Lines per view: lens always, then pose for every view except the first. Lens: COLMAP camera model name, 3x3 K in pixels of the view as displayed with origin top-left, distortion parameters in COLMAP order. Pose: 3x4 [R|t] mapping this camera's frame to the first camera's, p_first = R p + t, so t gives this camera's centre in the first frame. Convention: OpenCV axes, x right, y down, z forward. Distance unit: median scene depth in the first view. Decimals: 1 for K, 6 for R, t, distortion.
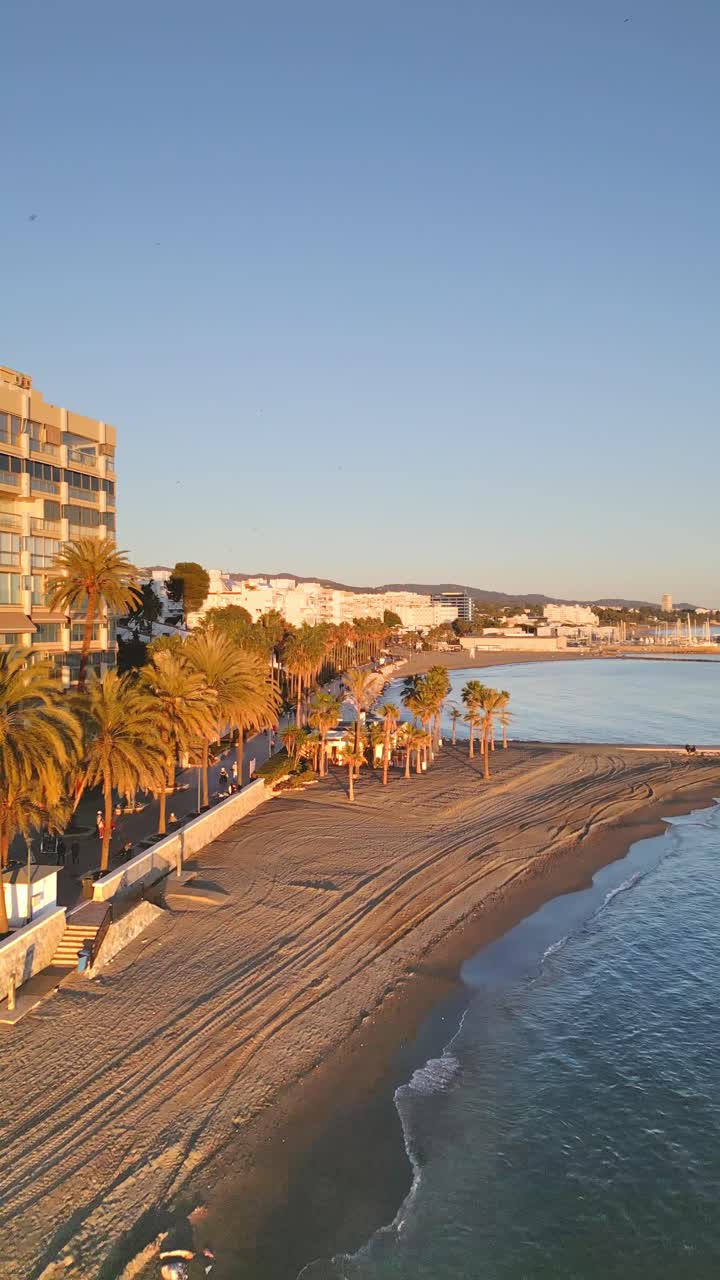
lens RADIAL K [[880.1, 0, 360.0], [0, 880.1, 640.0], [0, 0, 1]] dist [0.007828, -0.005012]
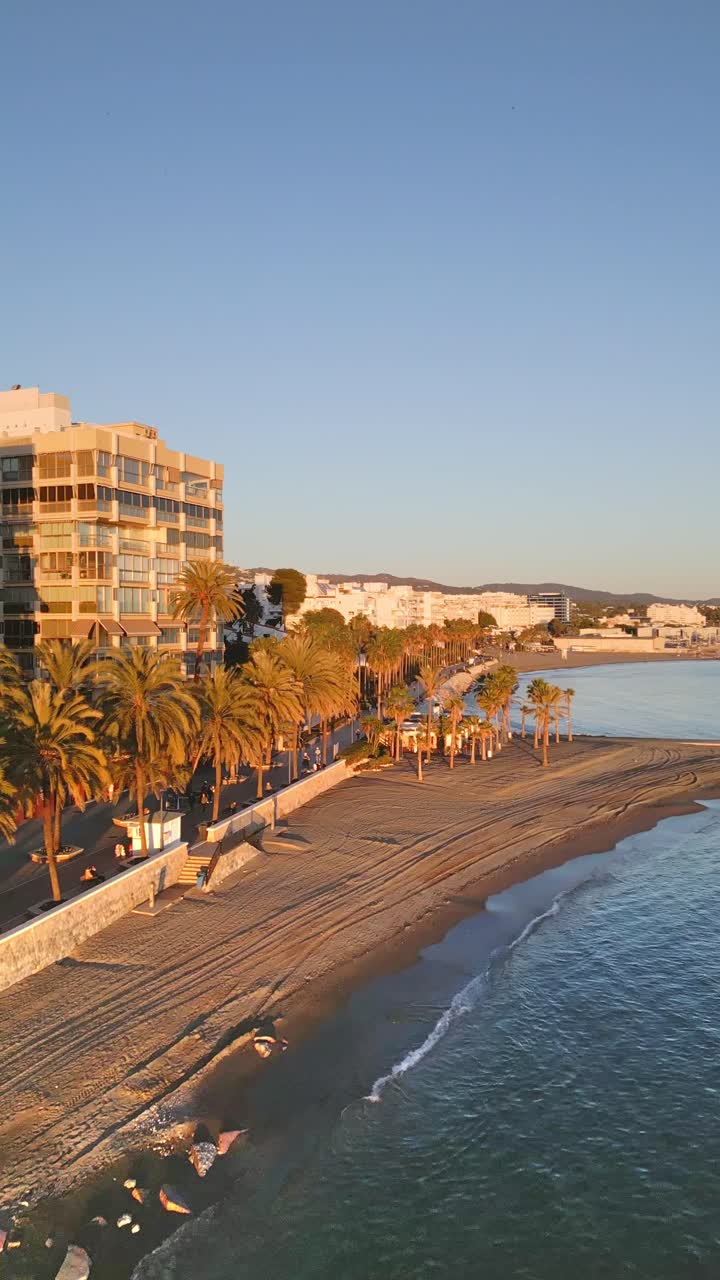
lens RADIAL K [[880.1, 0, 360.0], [0, 880.1, 640.0], [0, 0, 1]] dist [0.007828, -0.005012]
pose [[0.993665, 0.002027, -0.112367, 0.049753], [-0.002040, 0.999998, -0.000002, -0.002784], [0.112367, 0.000231, 0.993667, -0.197113]]
